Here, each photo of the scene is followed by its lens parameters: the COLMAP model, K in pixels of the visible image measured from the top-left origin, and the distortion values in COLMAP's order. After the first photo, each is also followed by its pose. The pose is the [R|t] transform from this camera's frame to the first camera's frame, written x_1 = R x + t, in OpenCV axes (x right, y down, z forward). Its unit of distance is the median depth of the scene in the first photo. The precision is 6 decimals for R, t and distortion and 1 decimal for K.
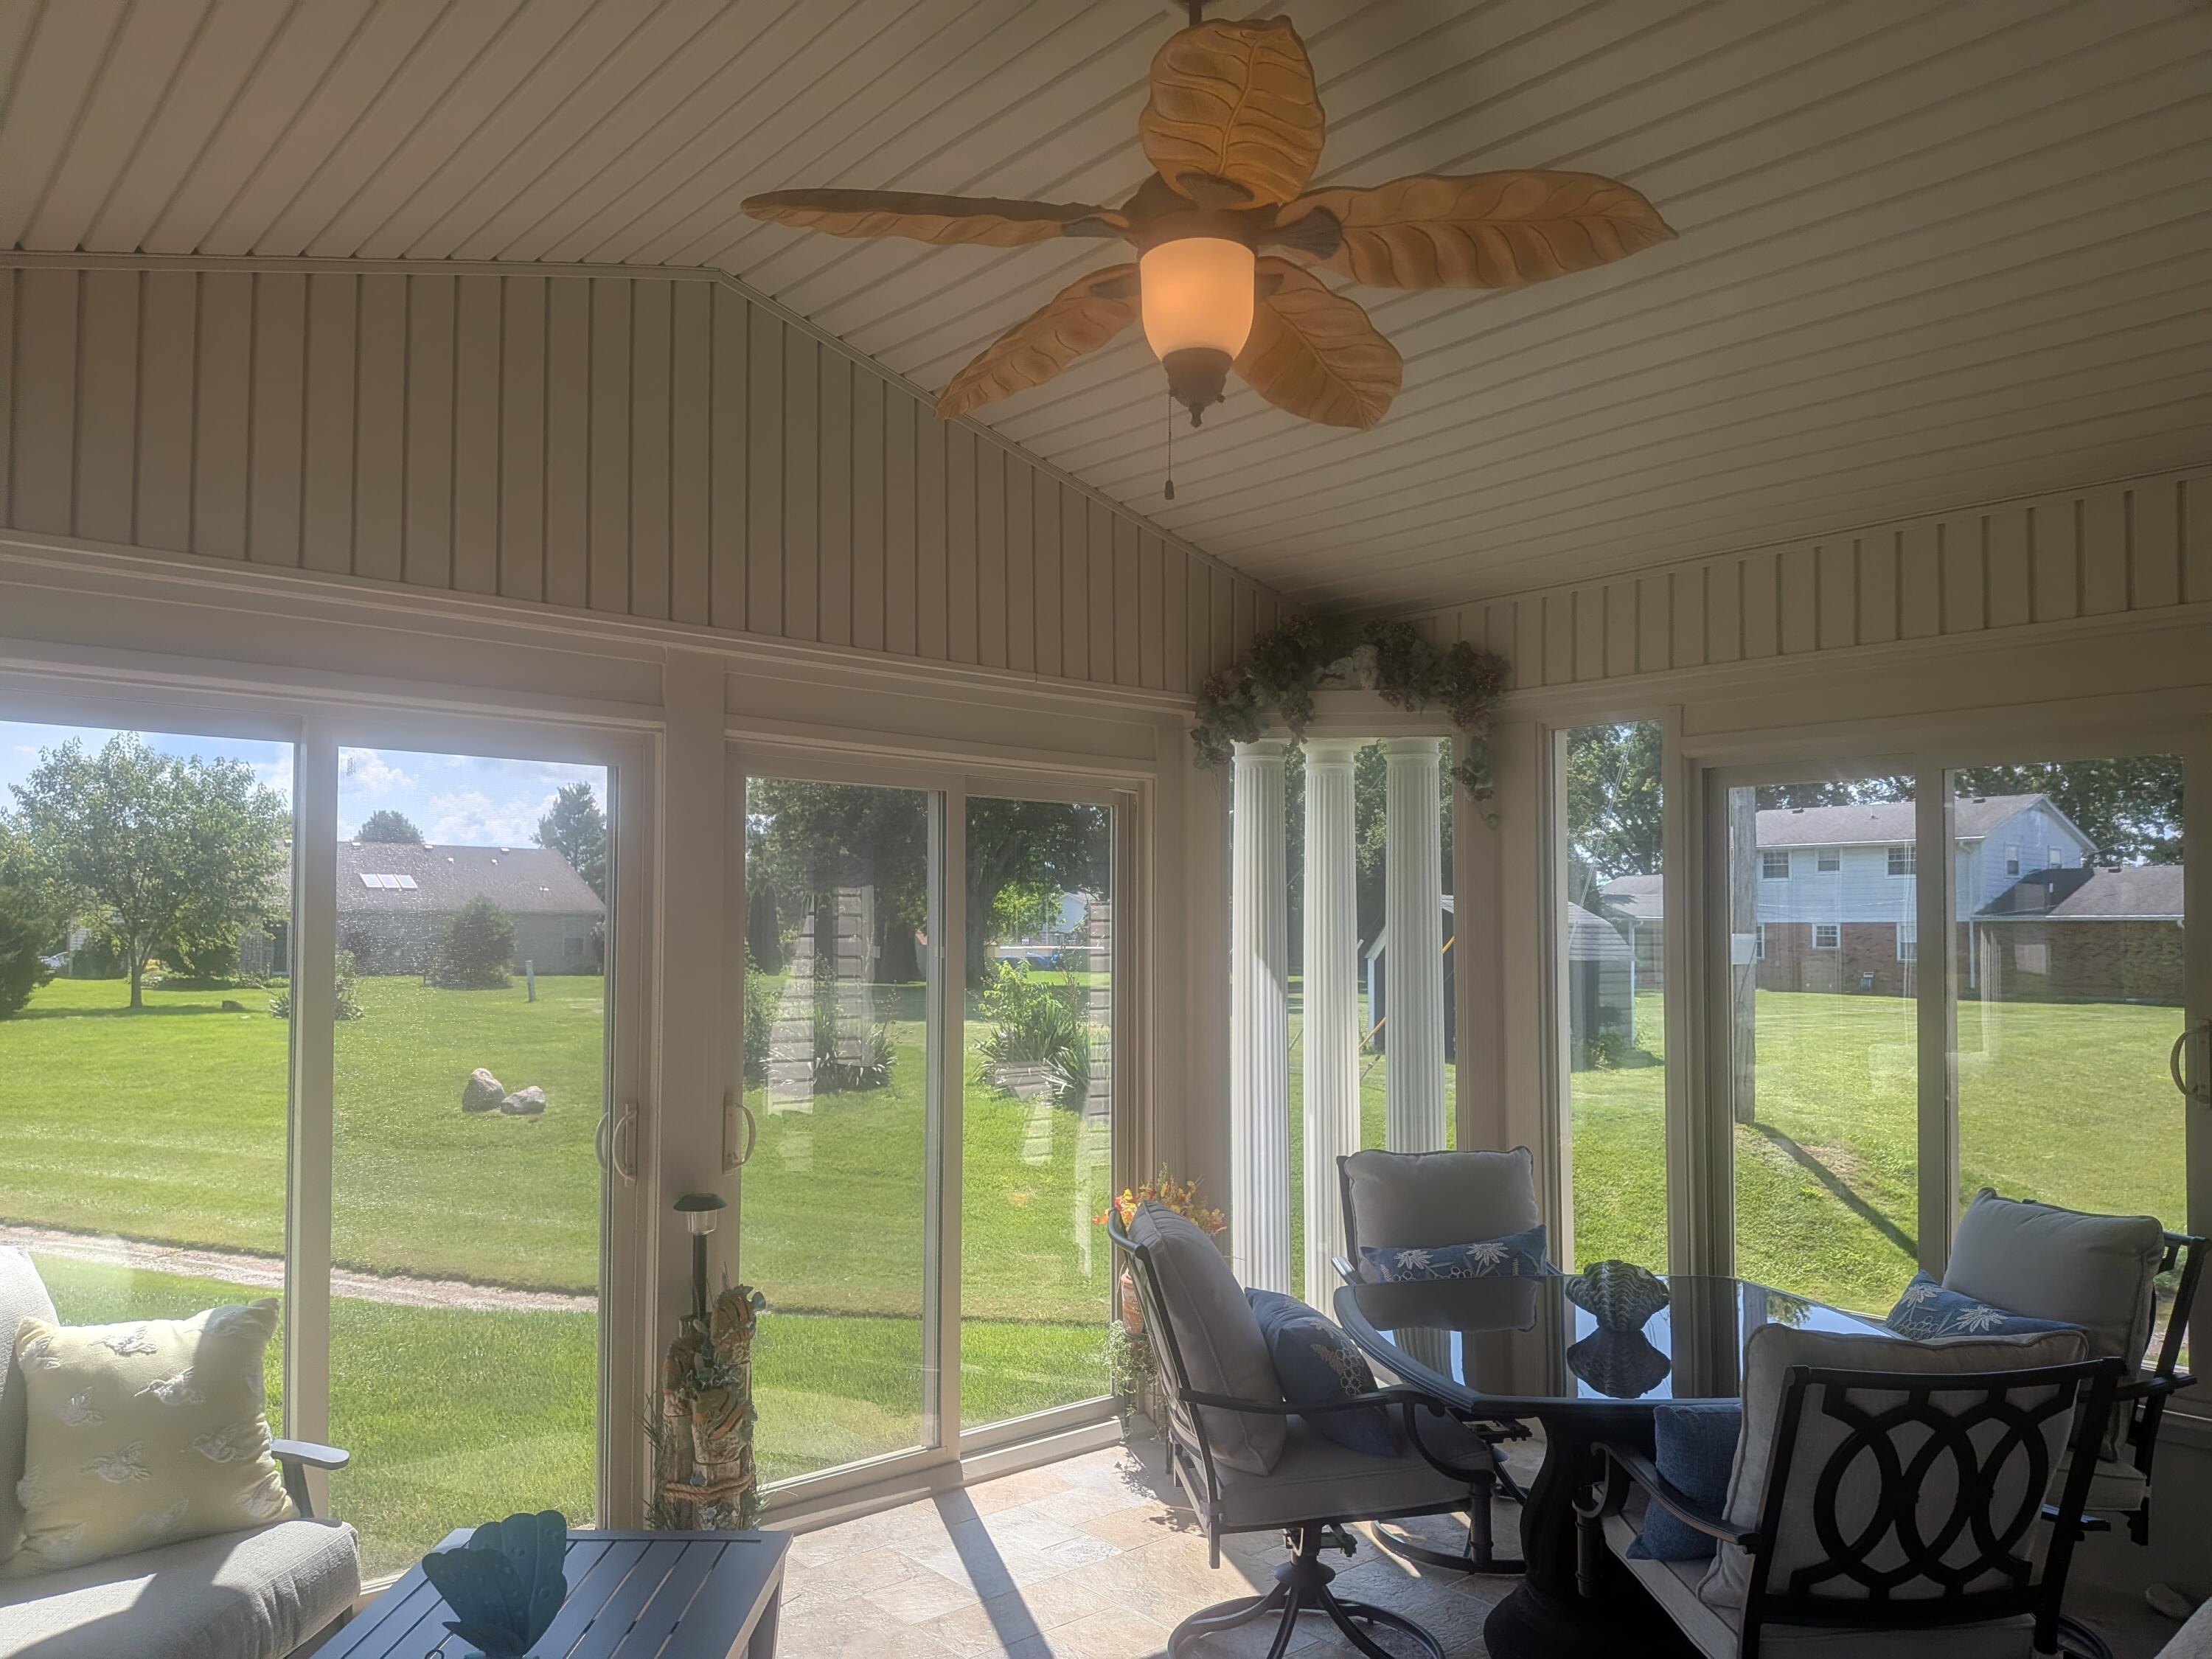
lens RADIAL K [[1618.4, 0, 1103.3], [0, 1618.4, 880.0], [0, 0, 1]] dist [0.076480, -0.135488]
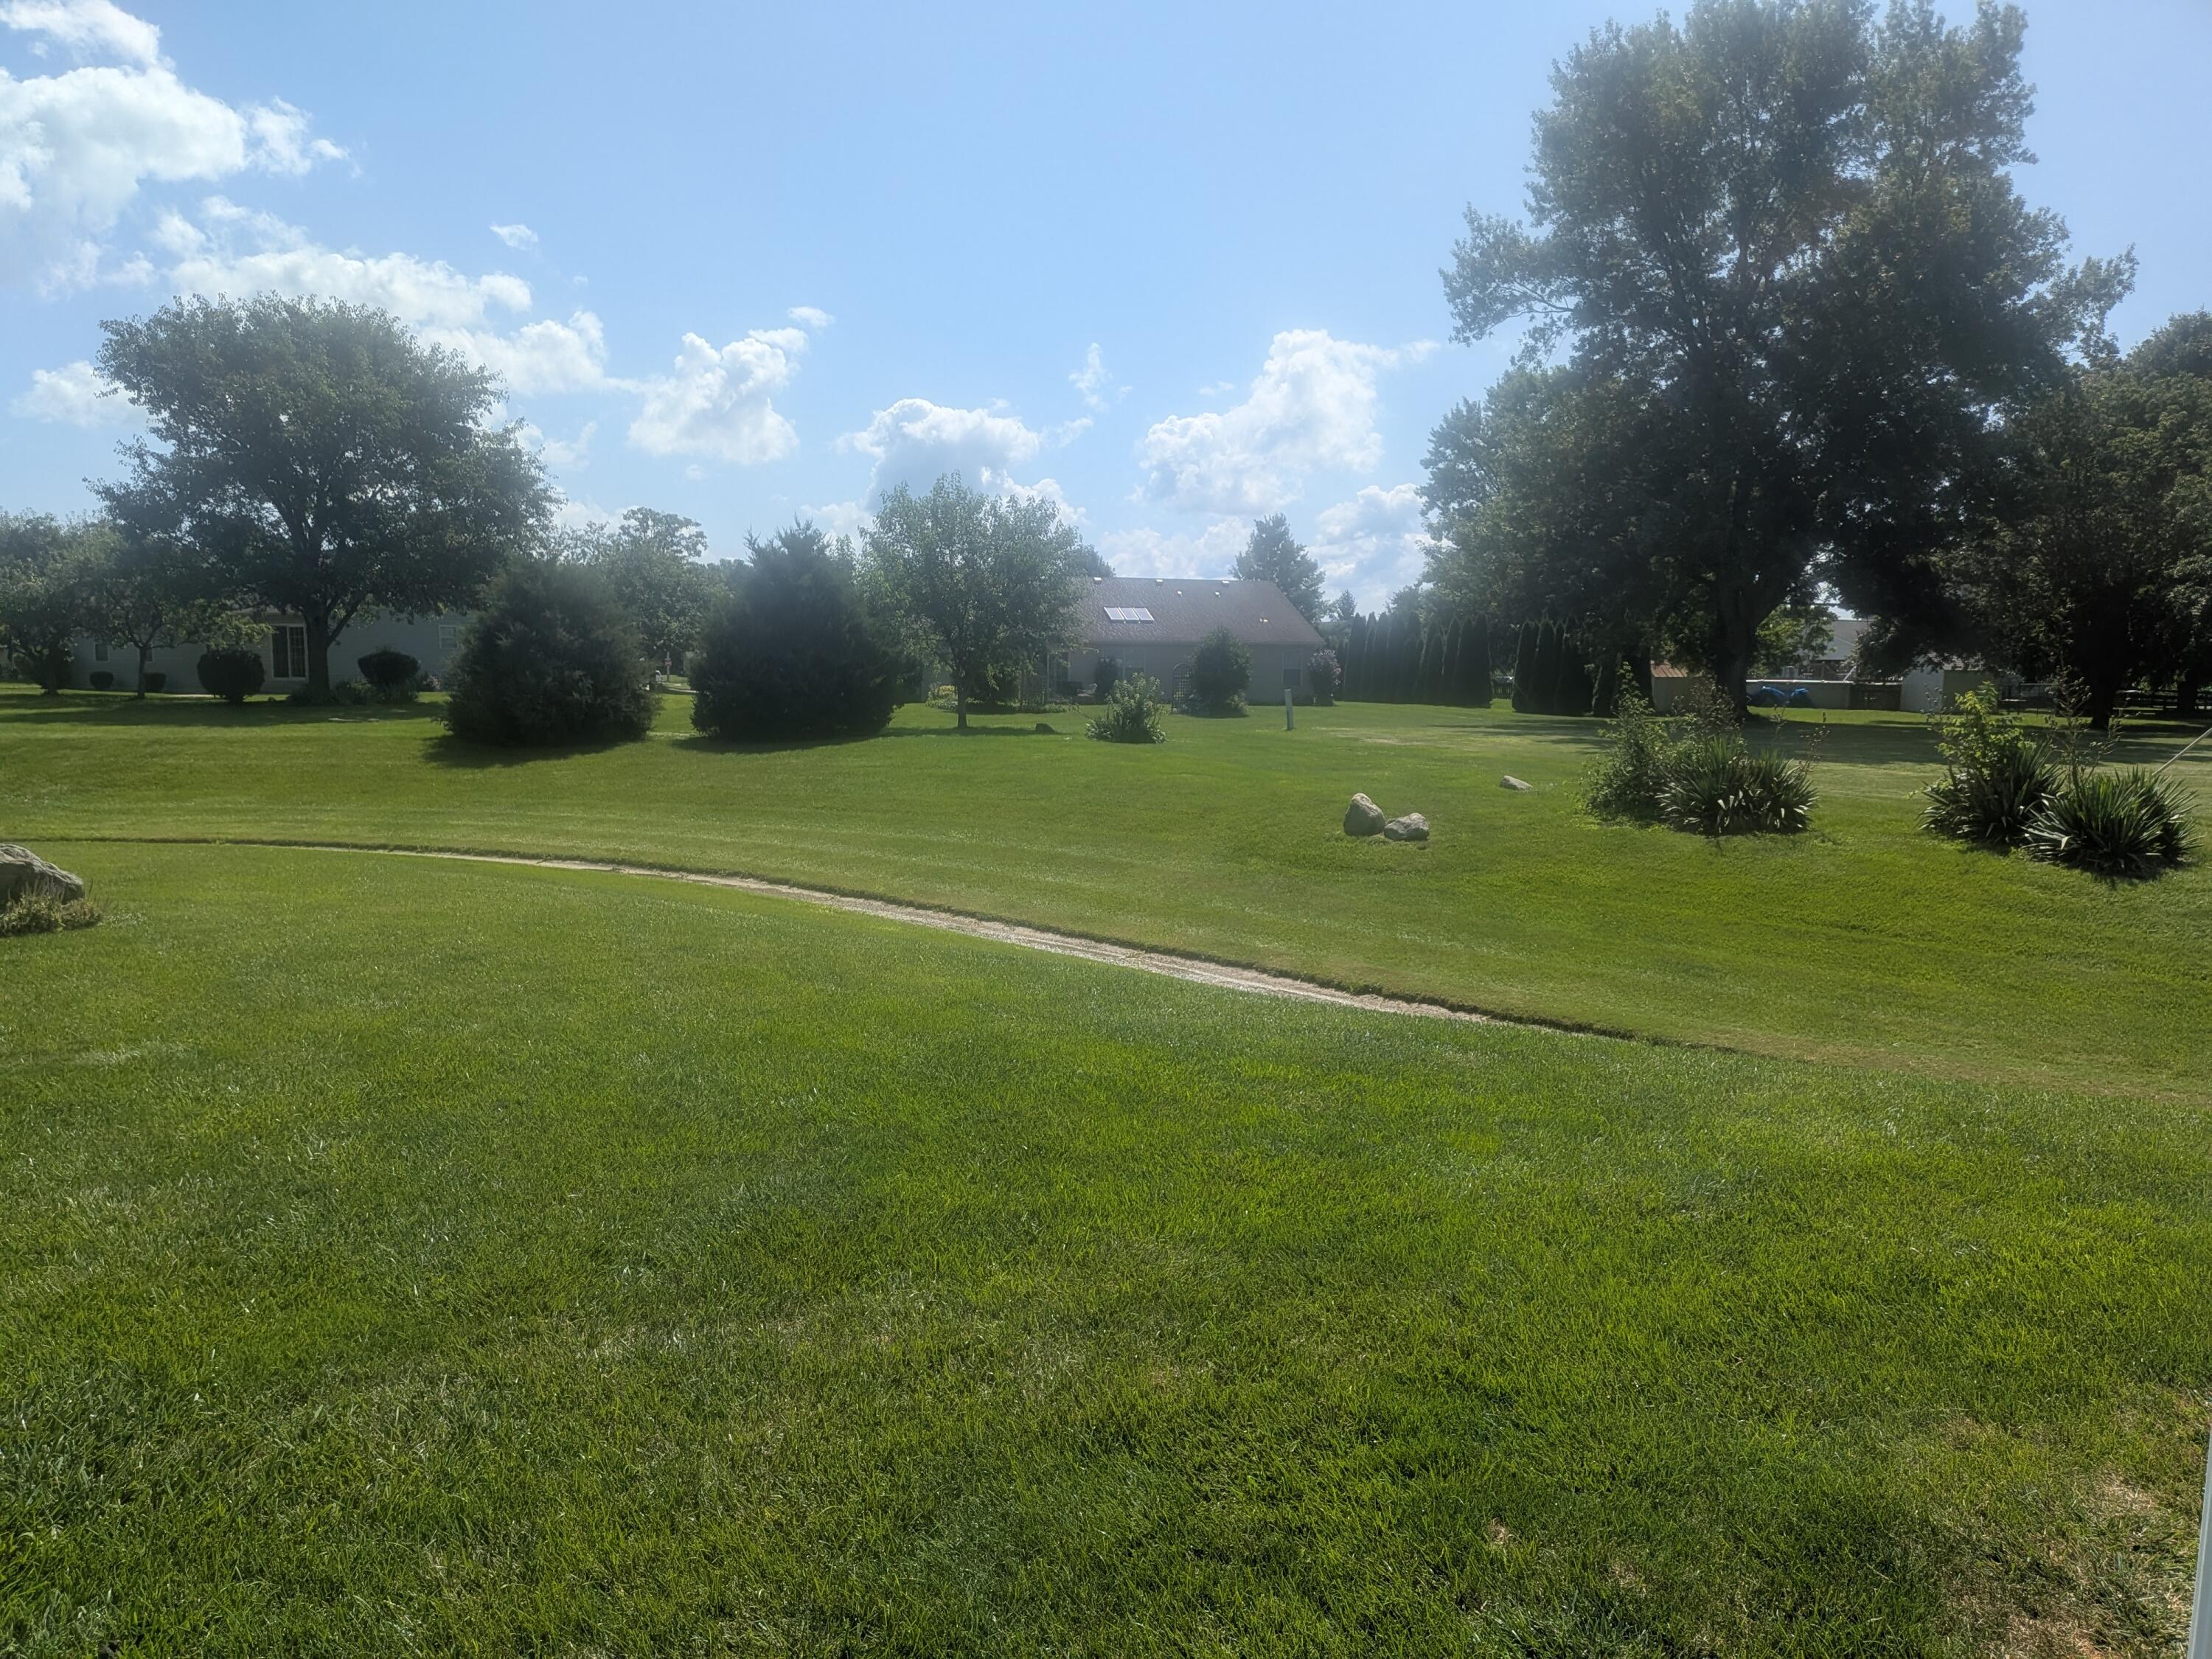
lens RADIAL K [[1604.3, 0, 1062.1], [0, 1604.3, 846.2], [0, 0, 1]] dist [0.130567, -0.215360]
pose [[0.923234, 0.046639, -0.381398, -0.819304], [0.008004, 0.990056, 0.140443, 0.031858], [0.384156, -0.132715, 0.913680, 0.083275]]
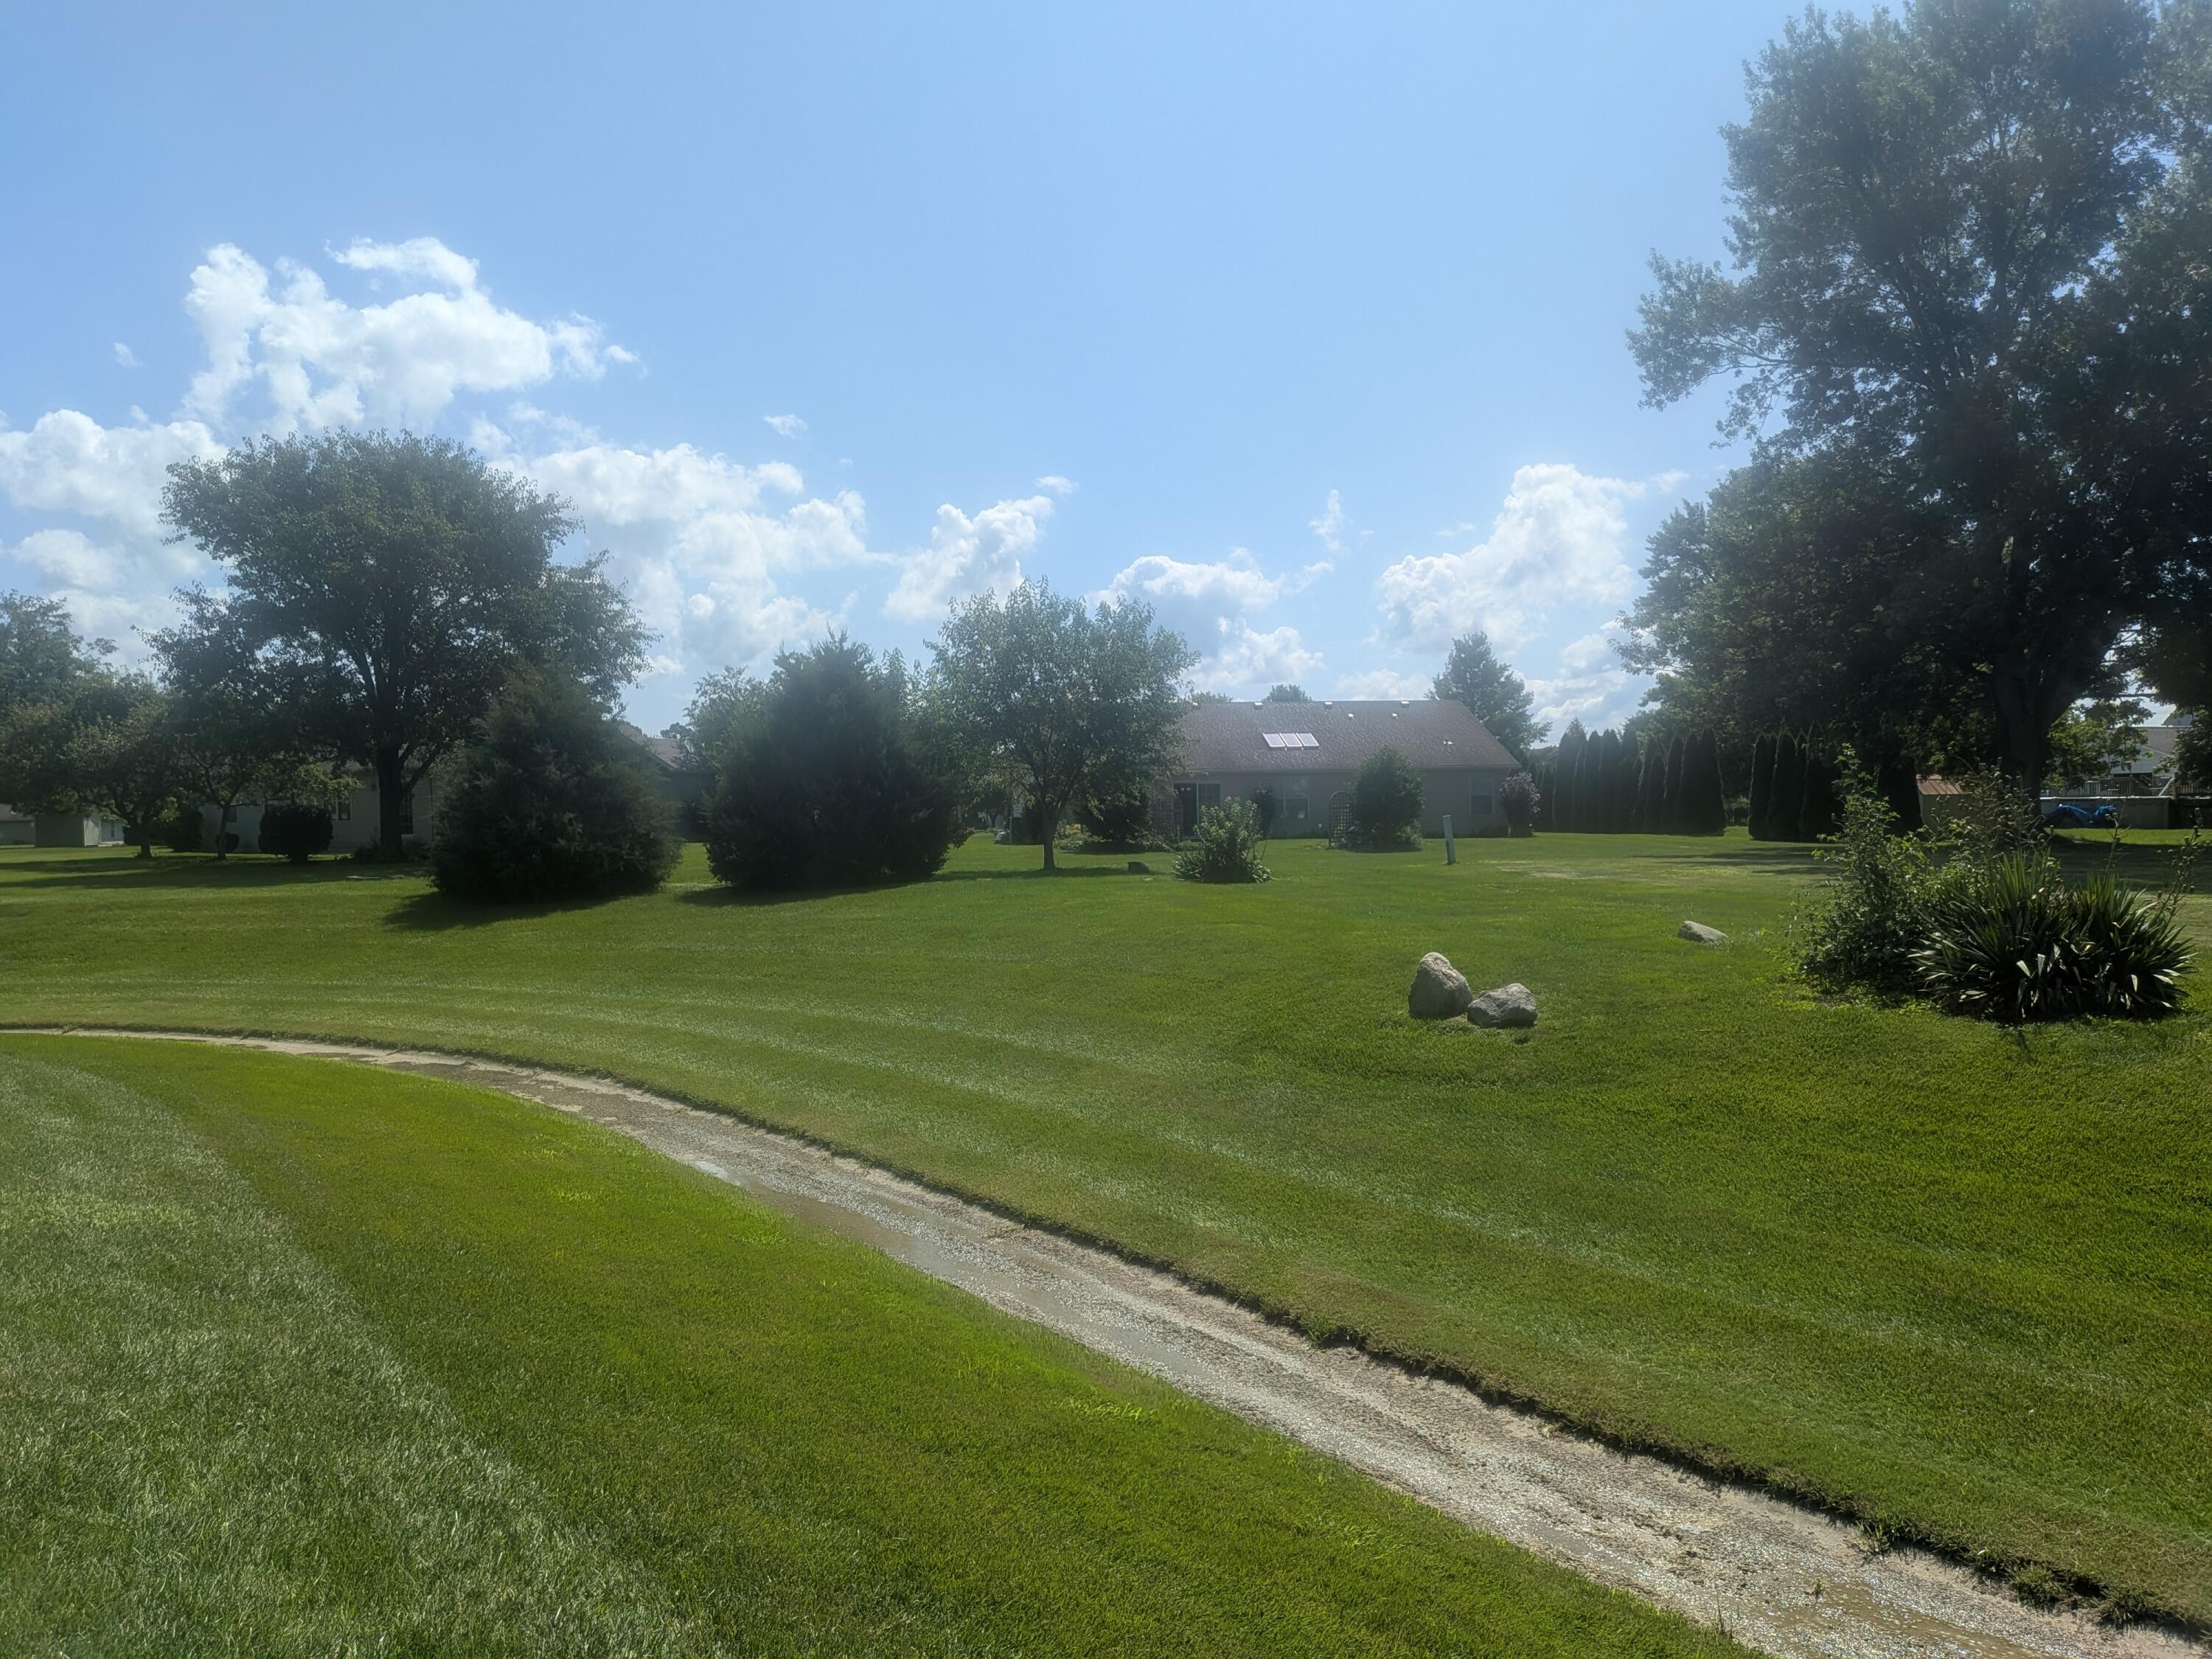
lens RADIAL K [[1552.4, 0, 1103.2], [0, 1552.4, 847.3], [0, 0, 1]] dist [0.099281, -0.145689]
pose [[0.861812, -0.008459, -0.507157, -0.845179], [0.037768, 0.998156, 0.047531, 0.181677], [0.505819, -0.060117, 0.860542, 1.881919]]
